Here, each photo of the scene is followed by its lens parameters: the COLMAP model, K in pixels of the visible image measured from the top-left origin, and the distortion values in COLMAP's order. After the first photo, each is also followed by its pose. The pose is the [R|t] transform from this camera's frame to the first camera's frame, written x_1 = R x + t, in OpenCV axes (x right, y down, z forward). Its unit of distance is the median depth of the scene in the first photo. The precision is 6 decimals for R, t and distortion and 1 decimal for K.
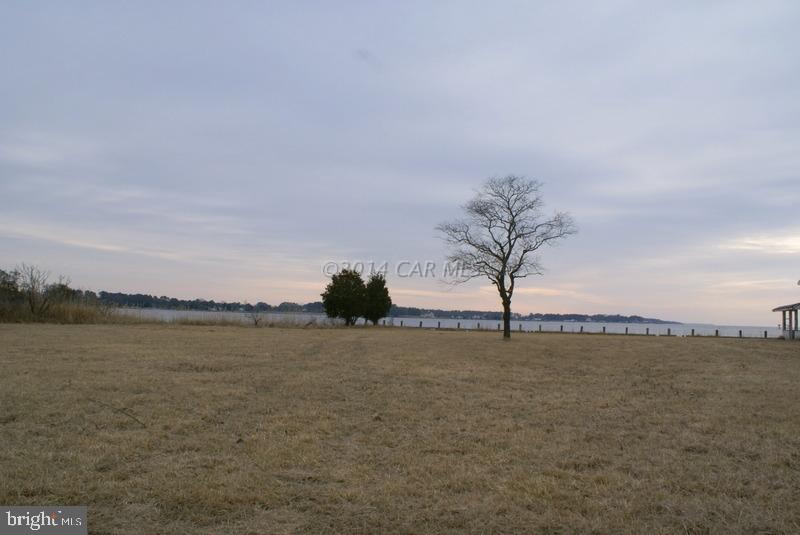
lens RADIAL K [[639.0, 0, 400.0], [0, 639.0, 267.5], [0, 0, 1]] dist [-0.150195, 0.143940]
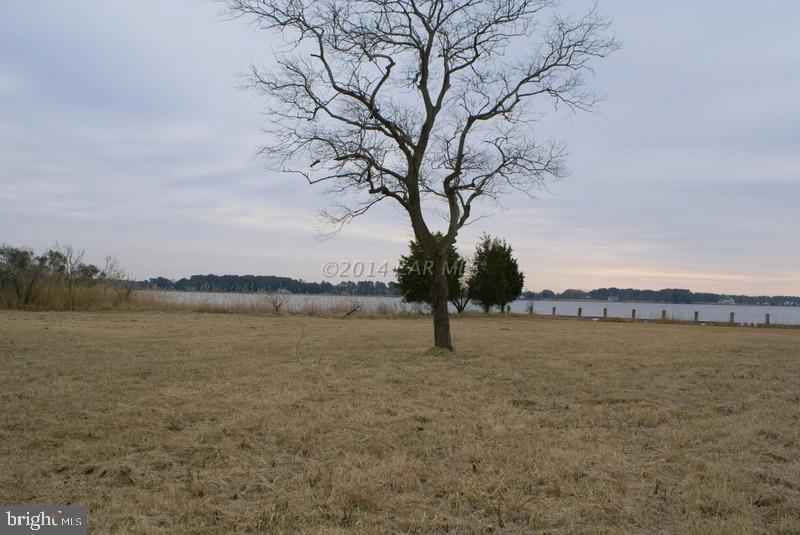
lens RADIAL K [[639.0, 0, 400.0], [0, 639.0, 267.5], [0, 0, 1]] dist [-0.150195, 0.143940]
pose [[0.900075, -0.026105, -0.434951, 0.173950], [0.034347, 0.999348, 0.011097, 0.030874], [0.434378, -0.024928, 0.900386, 0.351674]]
